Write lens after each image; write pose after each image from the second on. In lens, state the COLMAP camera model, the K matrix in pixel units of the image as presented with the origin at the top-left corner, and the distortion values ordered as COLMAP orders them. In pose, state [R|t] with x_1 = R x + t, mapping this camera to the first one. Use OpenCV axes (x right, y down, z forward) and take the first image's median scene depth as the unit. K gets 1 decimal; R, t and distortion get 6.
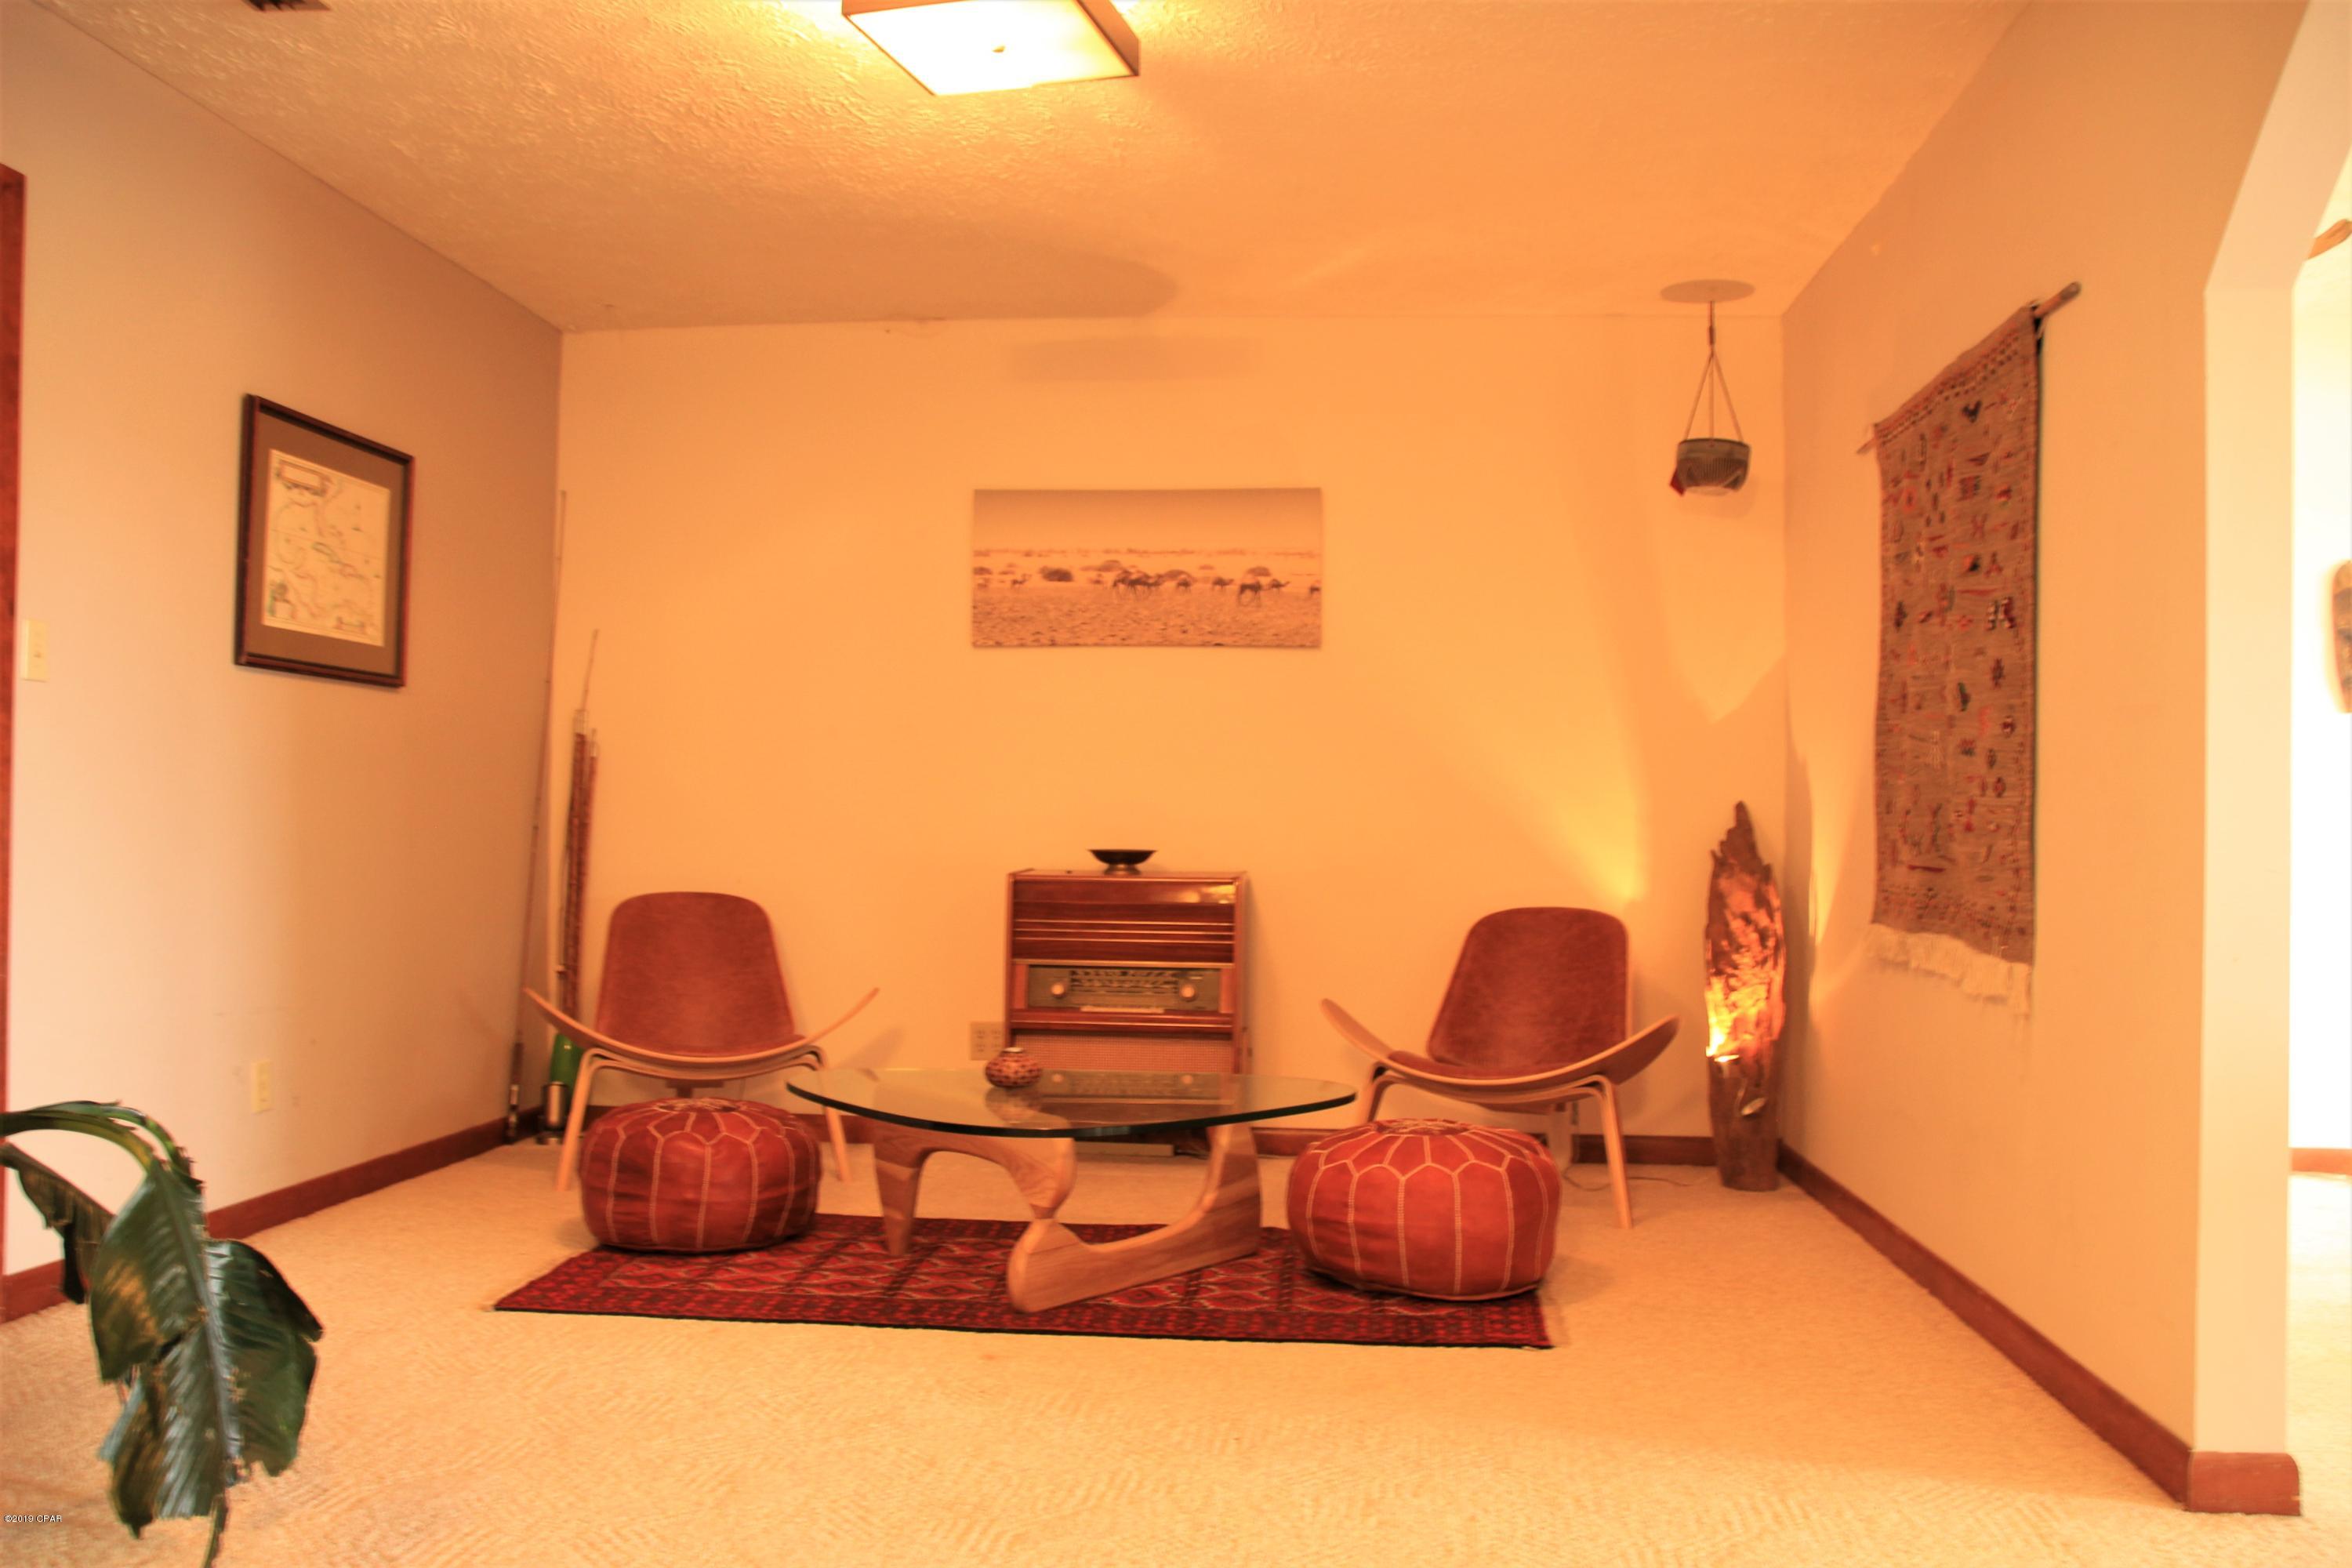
lens RADIAL K [[1935.1, 0, 1208.2], [0, 1935.1, 831.3], [0, 0, 1]] dist [-0.098451, 0.008544]
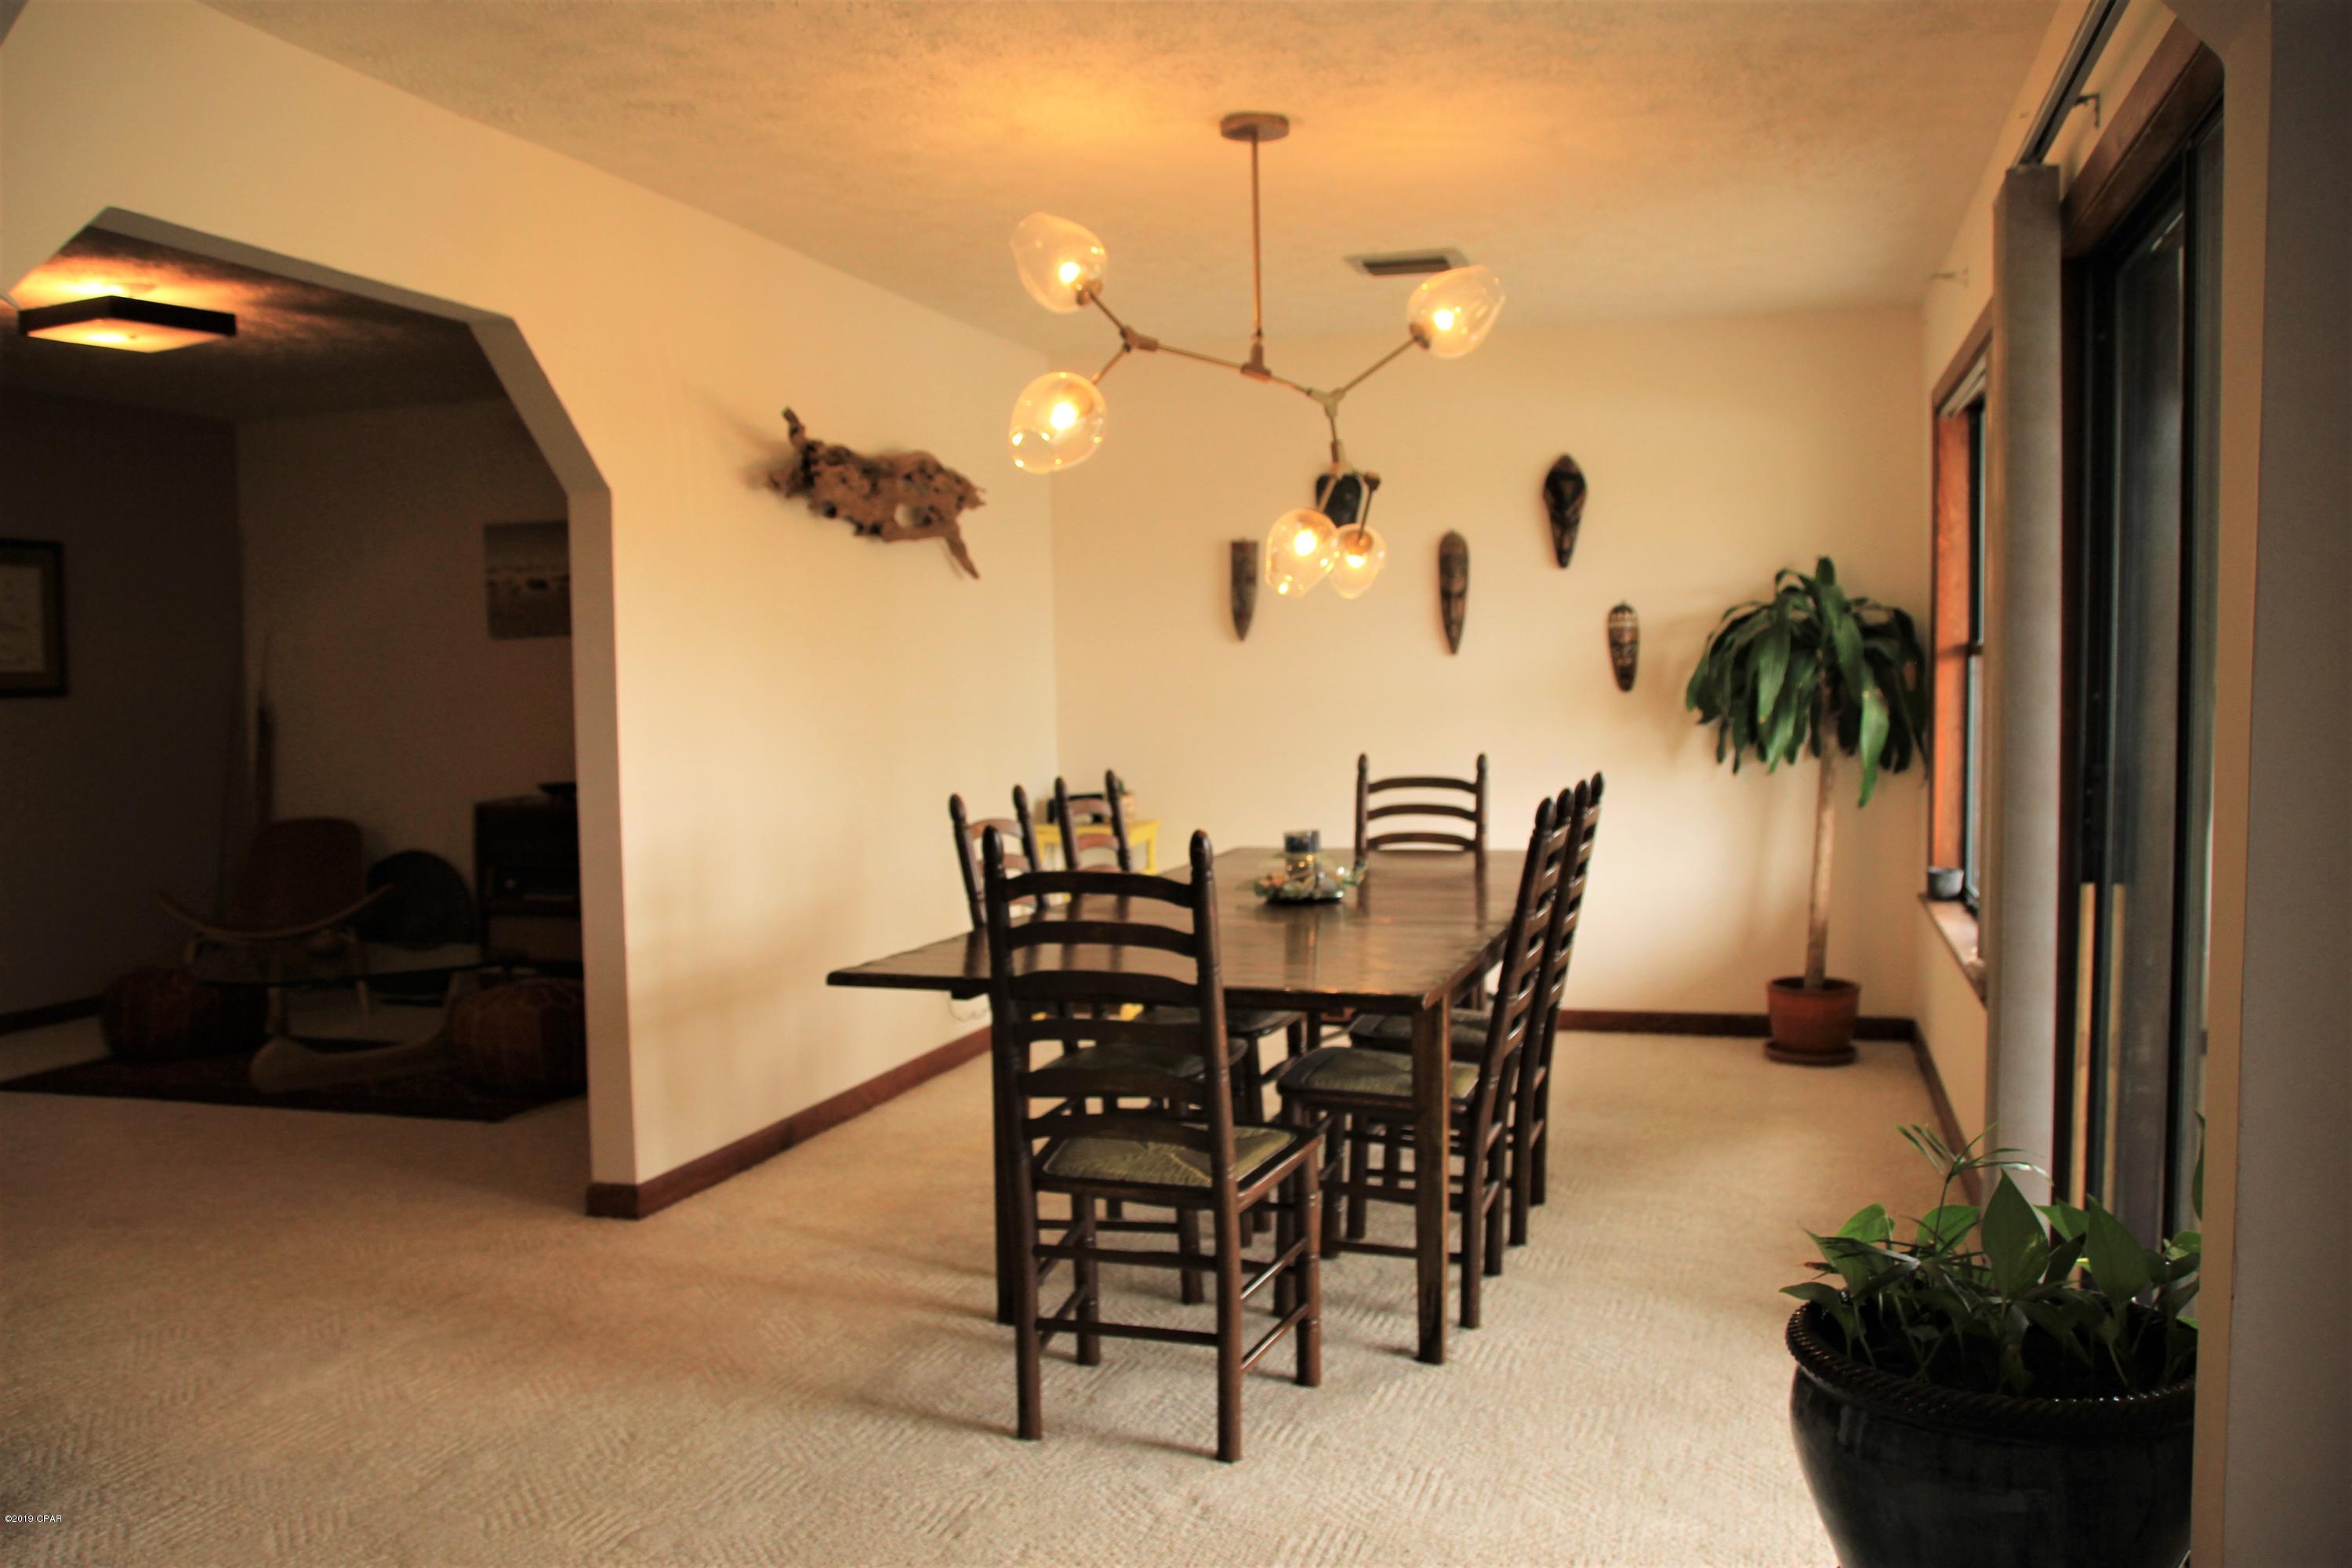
lens RADIAL K [[1935.1, 0, 1208.2], [0, 1935.1, 831.3], [0, 0, 1]] dist [-0.098451, 0.008544]
pose [[0.982620, -0.011089, -0.185299, 0.647301], [0.025671, 0.996740, 0.076482, -0.049242], [0.183847, -0.079910, 0.979701, -0.264979]]
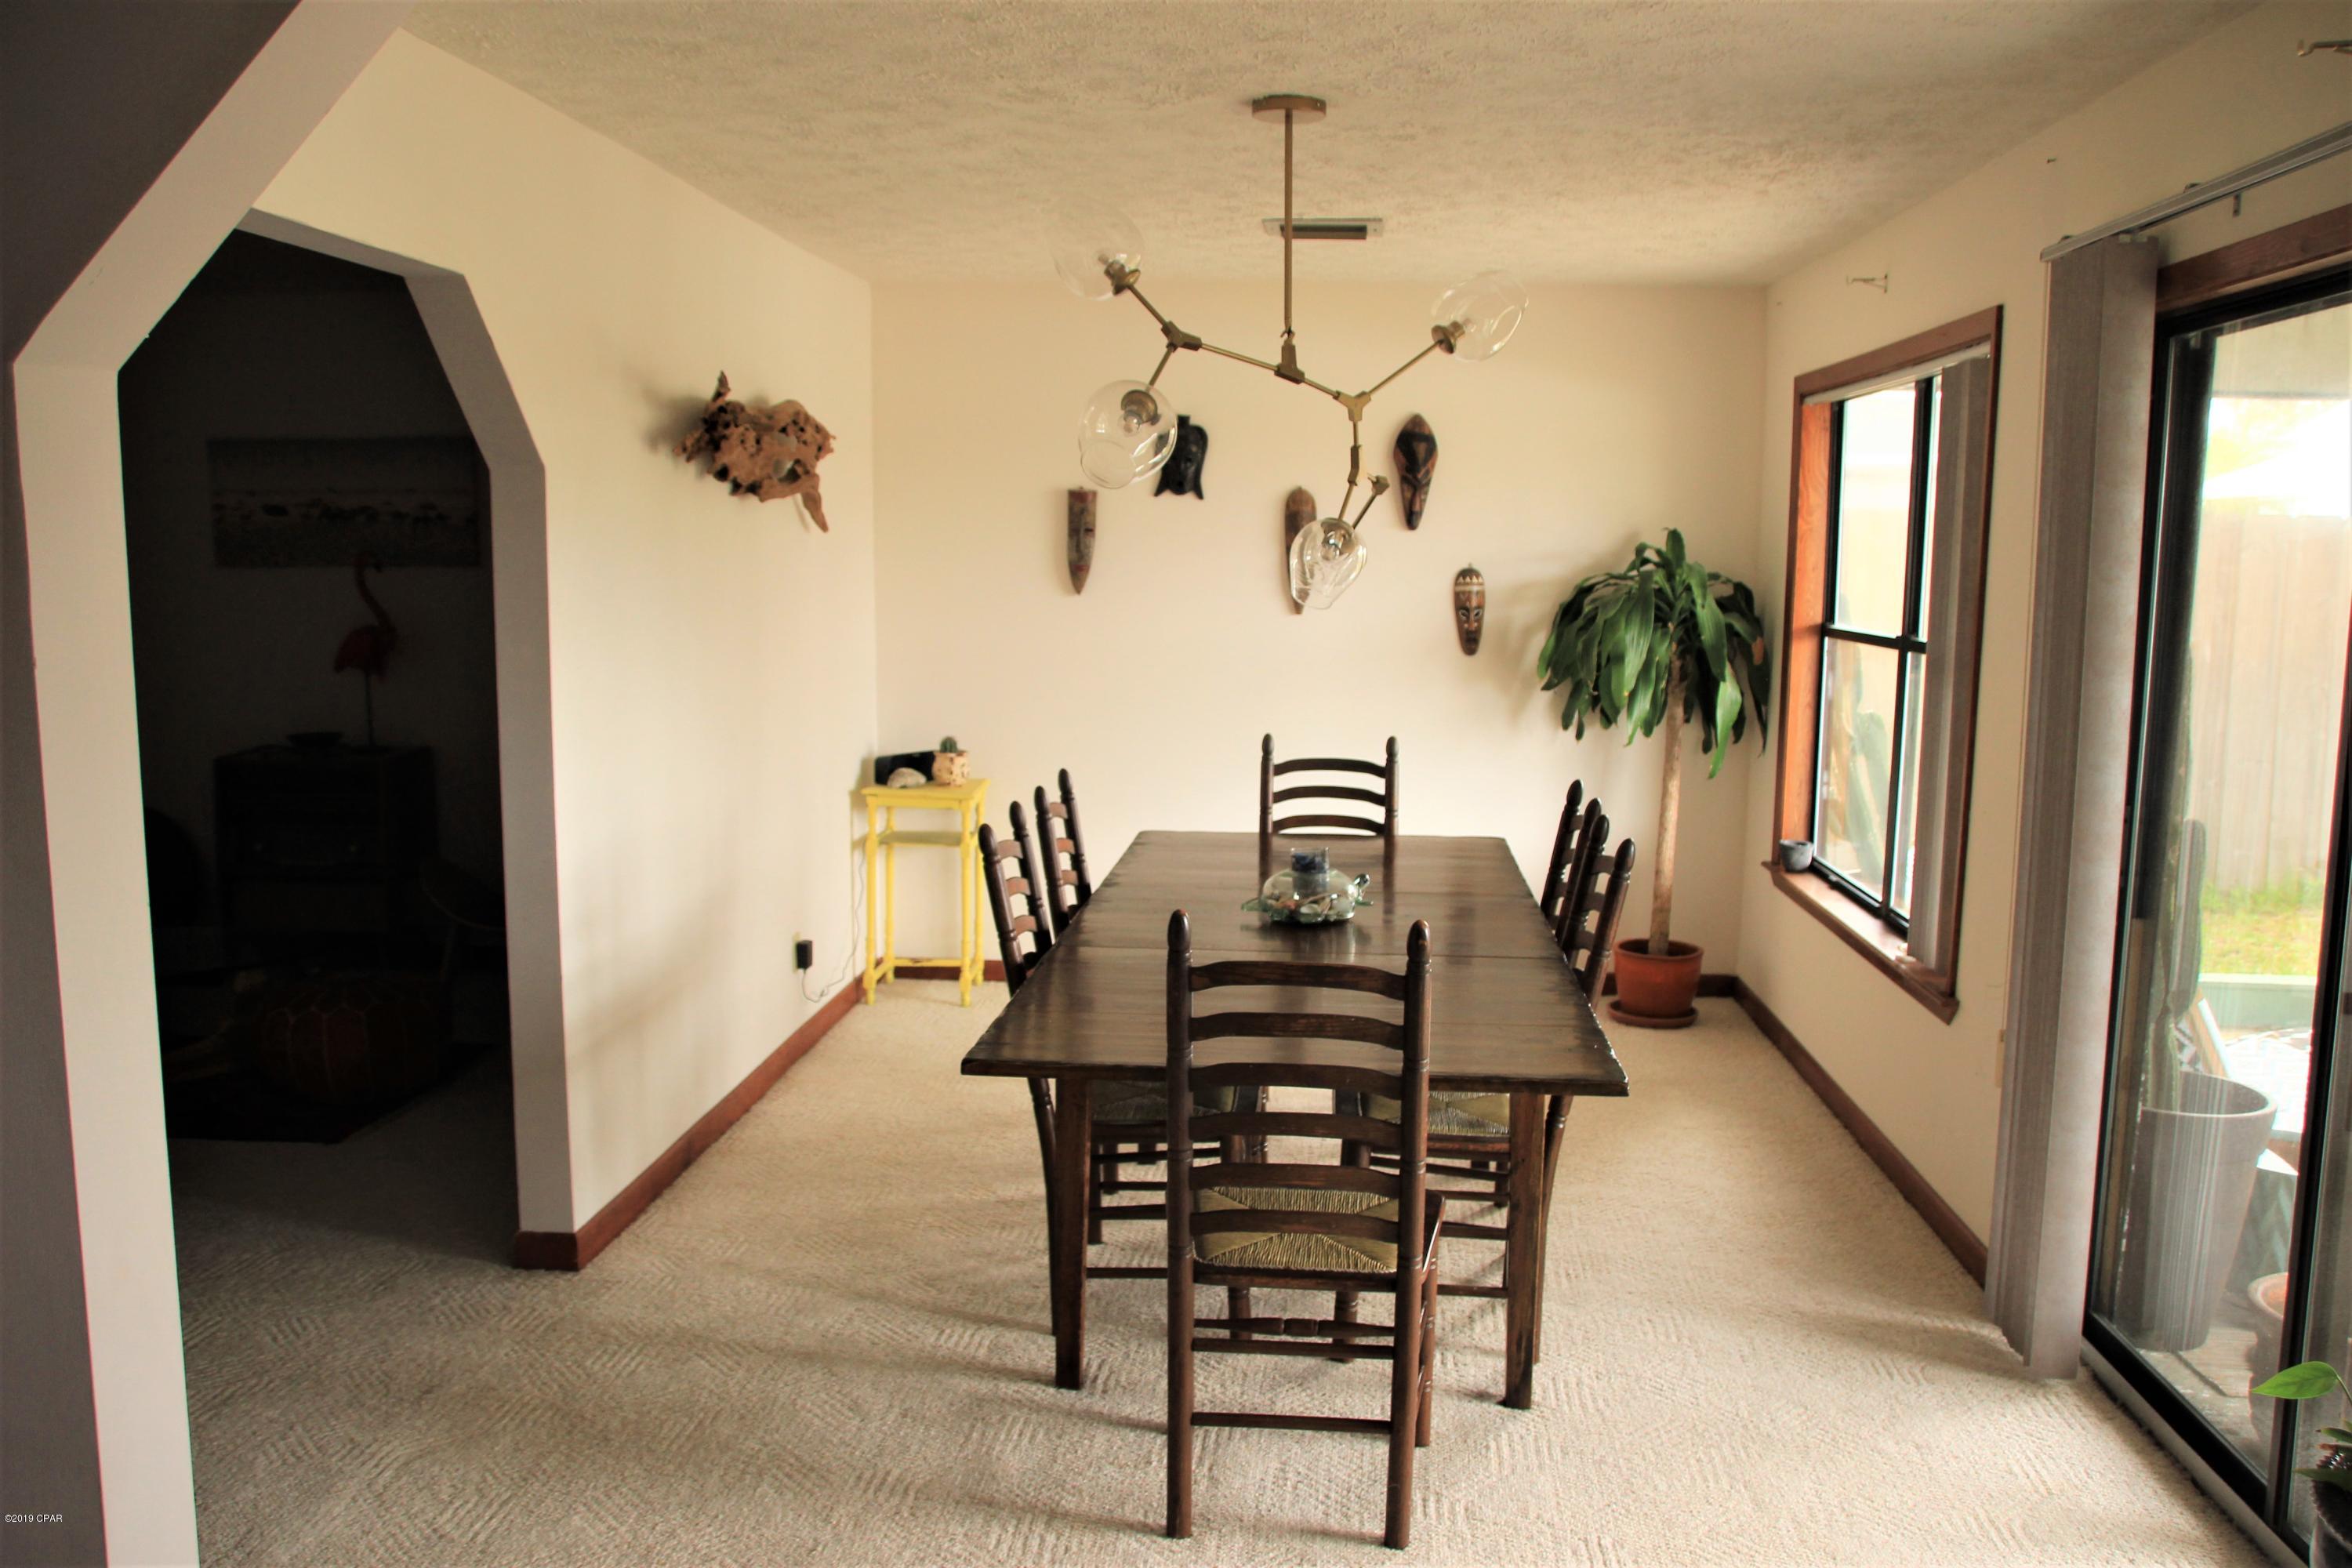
lens RADIAL K [[1935.1, 0, 1208.2], [0, 1935.1, 831.3], [0, 0, 1]] dist [-0.098451, 0.008544]
pose [[0.999647, -0.006696, 0.025707, 0.489289], [0.002945, 0.989682, 0.143251, -0.101011], [-0.026401, -0.143125, 0.989352, -0.241016]]
